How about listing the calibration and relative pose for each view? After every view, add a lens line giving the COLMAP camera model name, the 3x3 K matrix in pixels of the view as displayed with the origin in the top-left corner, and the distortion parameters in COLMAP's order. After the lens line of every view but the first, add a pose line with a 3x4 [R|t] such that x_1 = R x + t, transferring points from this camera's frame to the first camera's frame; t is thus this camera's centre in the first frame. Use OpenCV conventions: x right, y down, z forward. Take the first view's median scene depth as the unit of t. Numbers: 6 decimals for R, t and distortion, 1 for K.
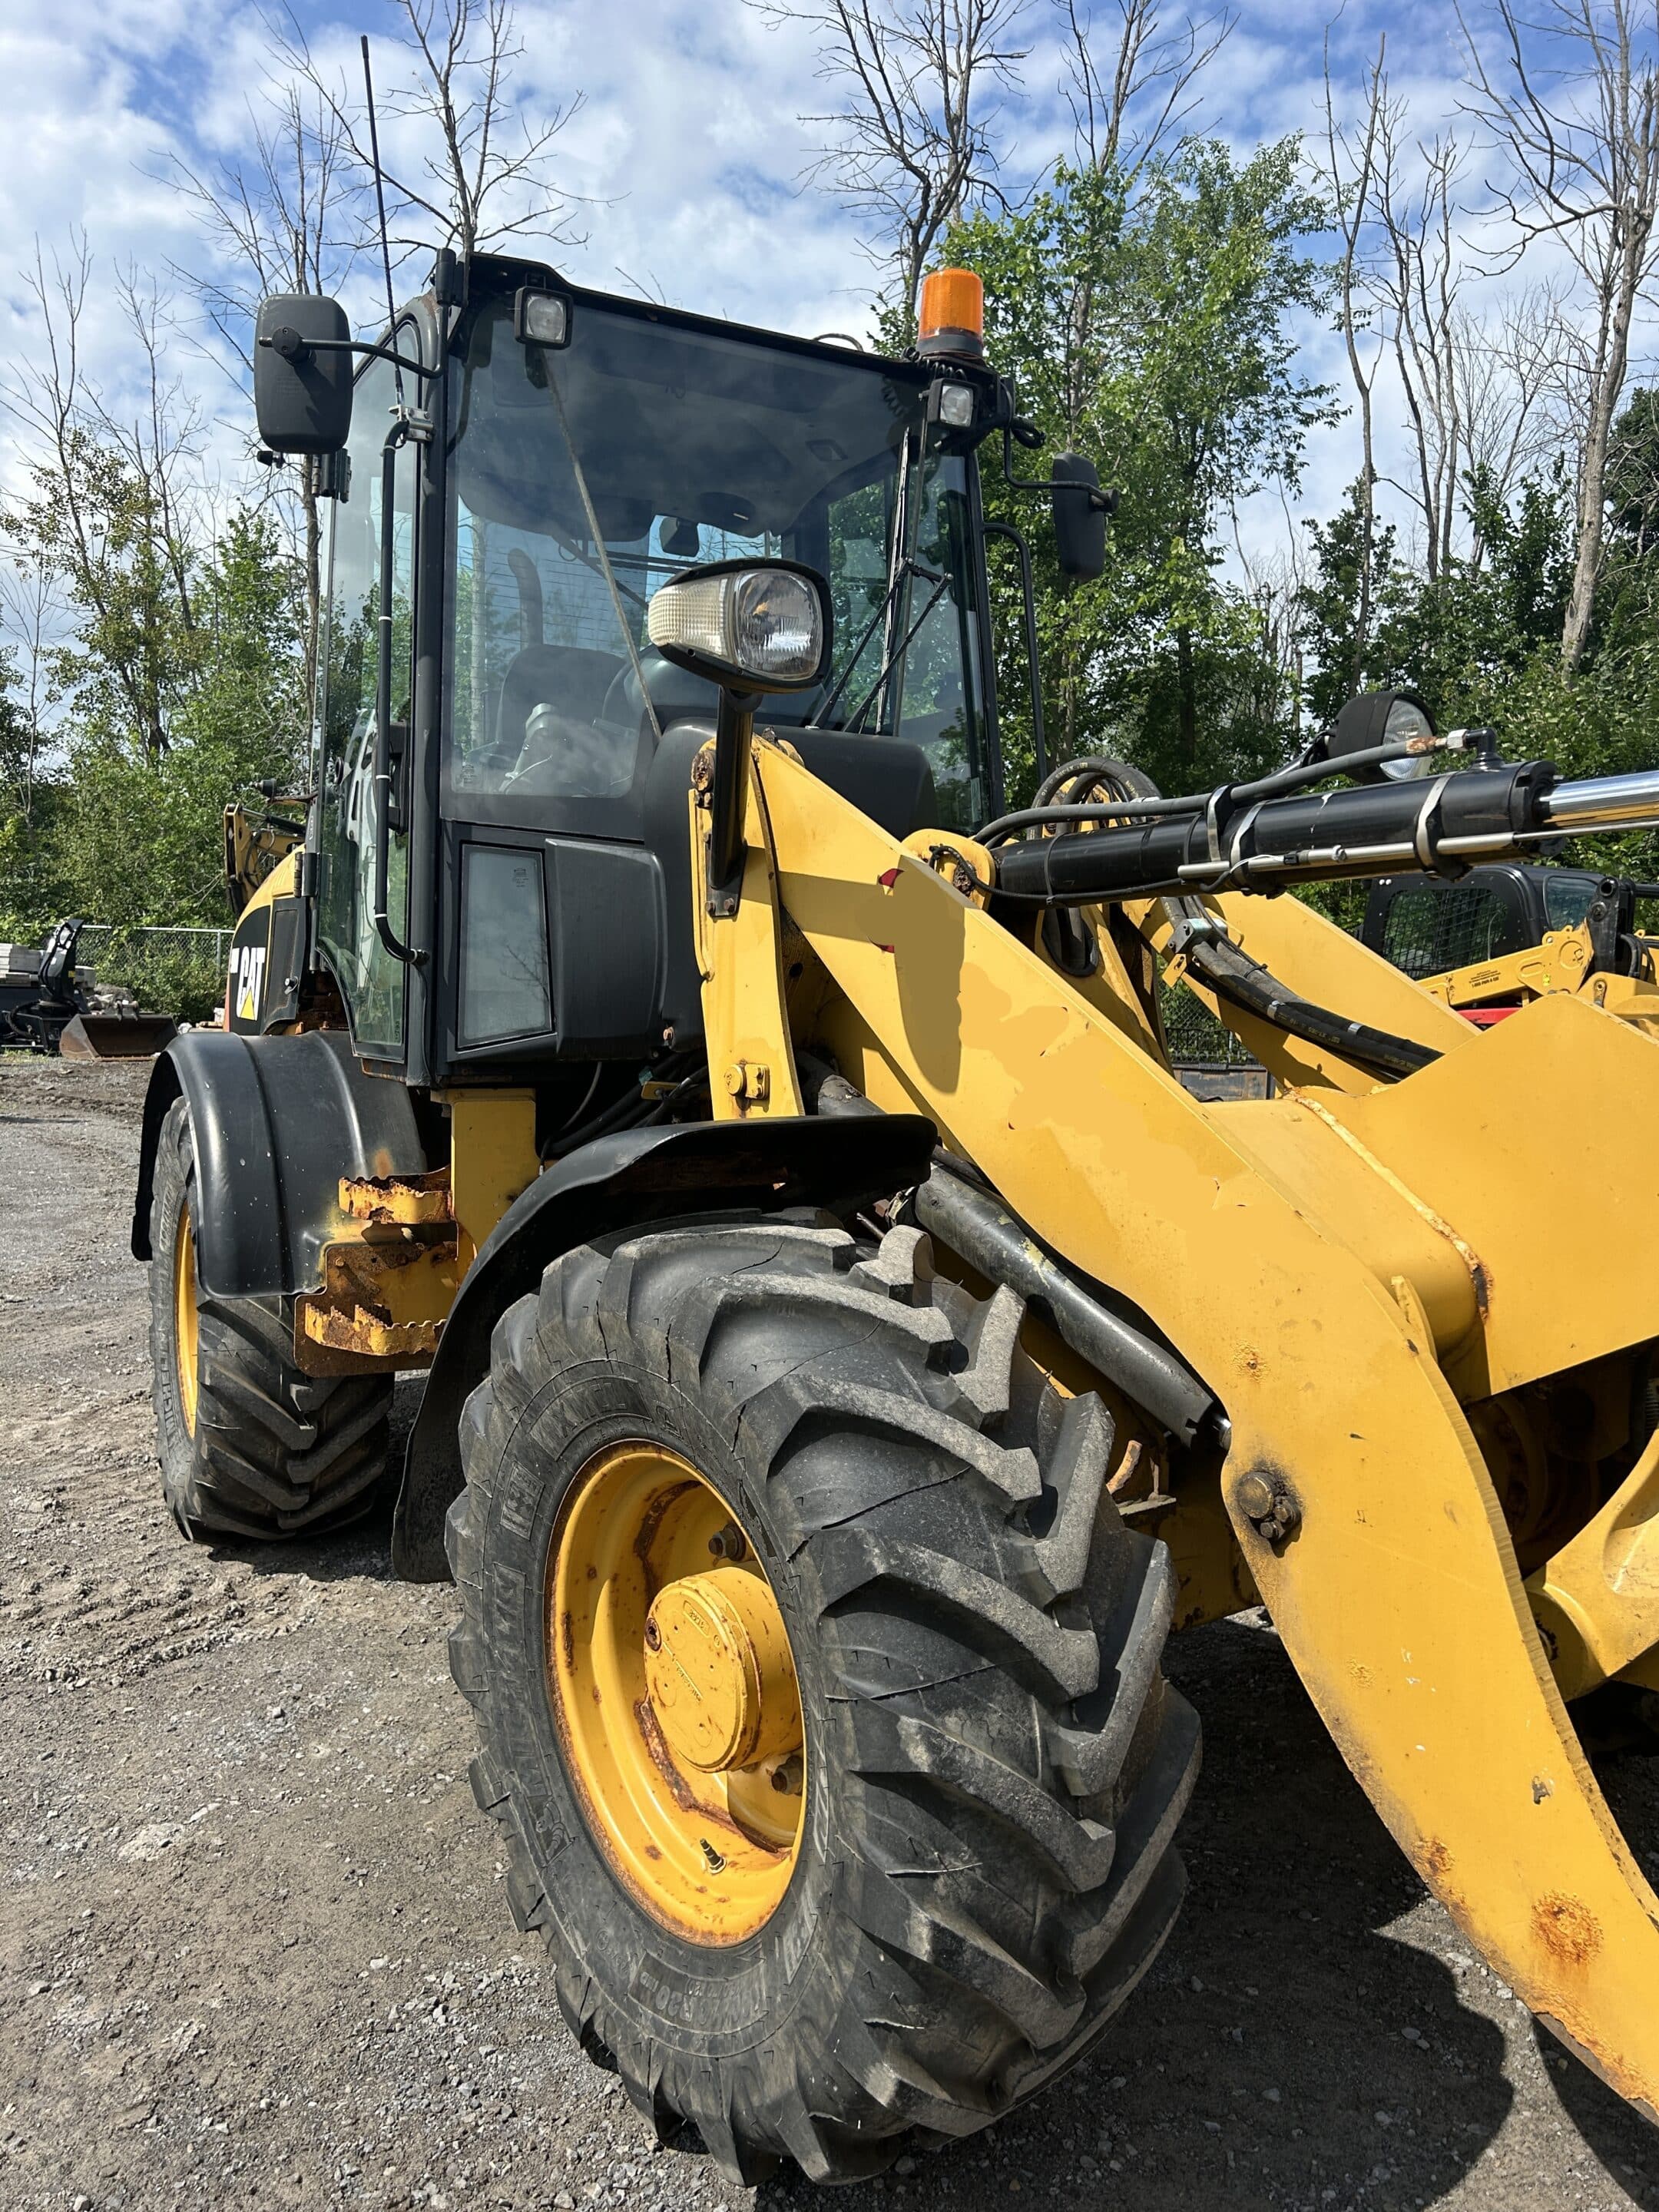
lens RADIAL K [[1682.6, 0, 790.5], [0, 1682.6, 1148.3], [0, 0, 1]] dist [0.070612, -0.077944]
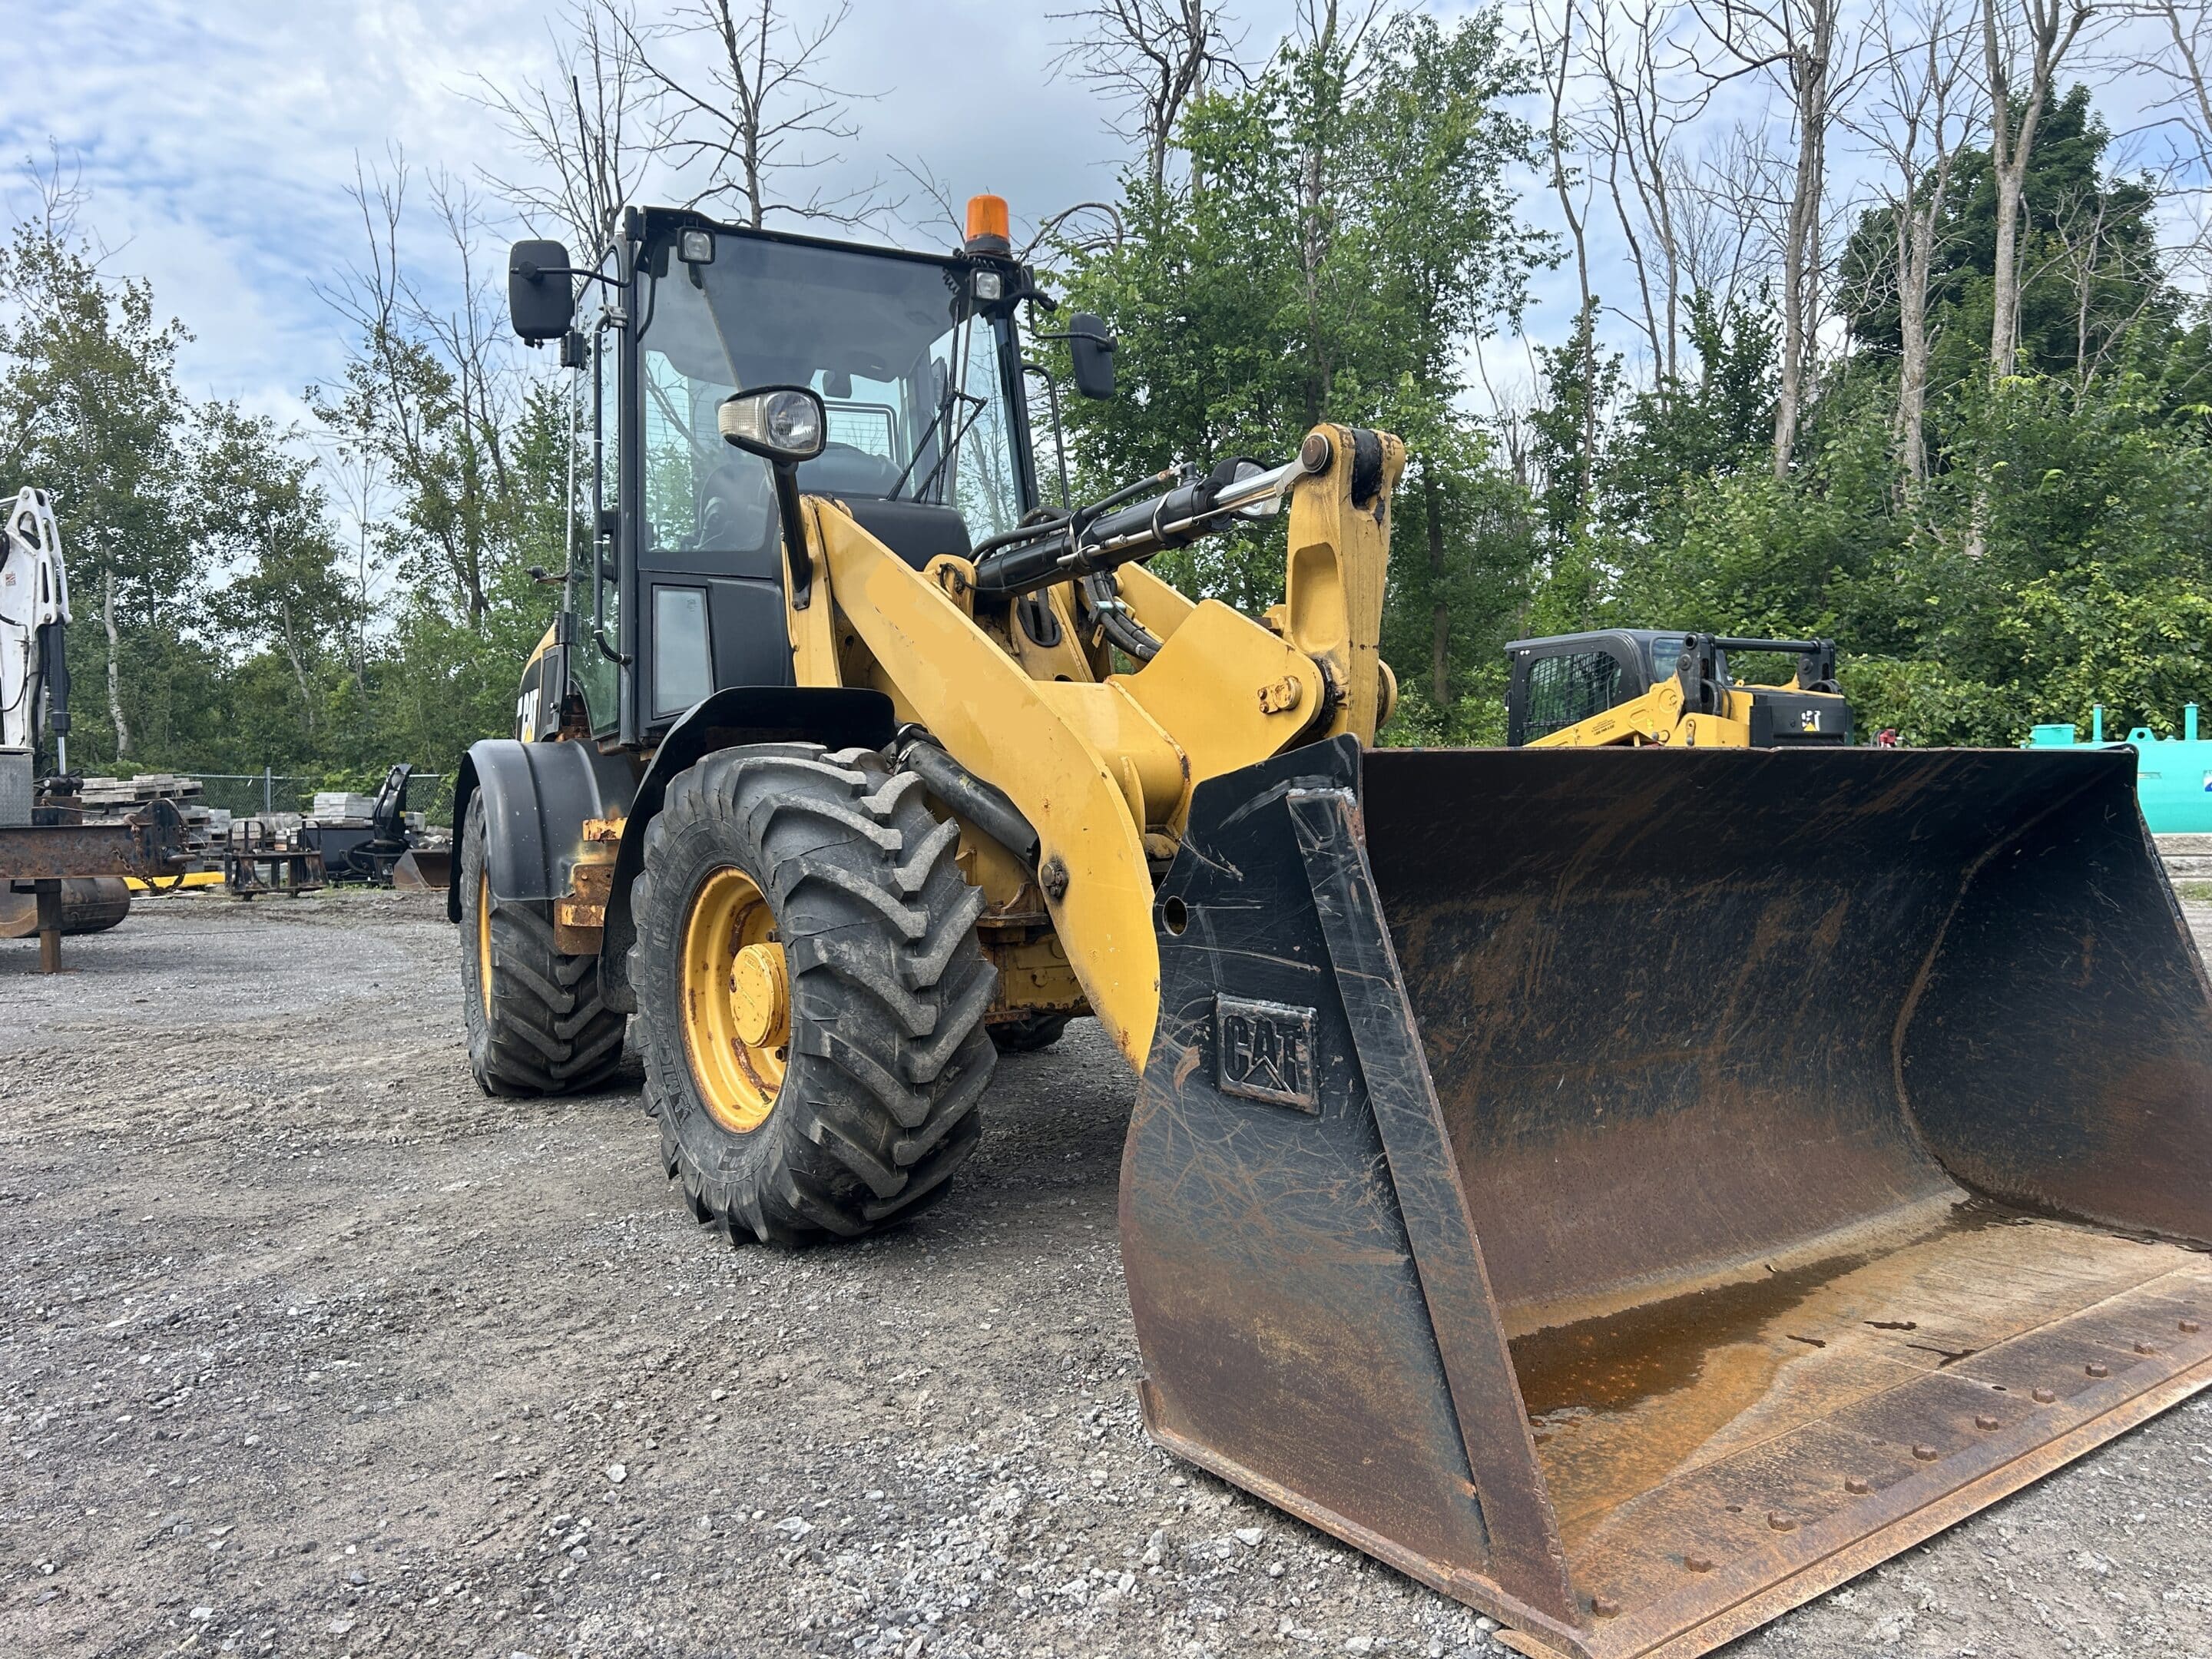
lens RADIAL K [[1682.6, 0, 1090.9], [0, 1682.6, 883.9], [0, 0, 1]] dist [0.070612, -0.077944]
pose [[0.998865, -0.045339, -0.014607, 0.038238], [0.044343, 0.997060, -0.062485, 0.036585], [0.017397, 0.061766, 0.997939, -0.090309]]
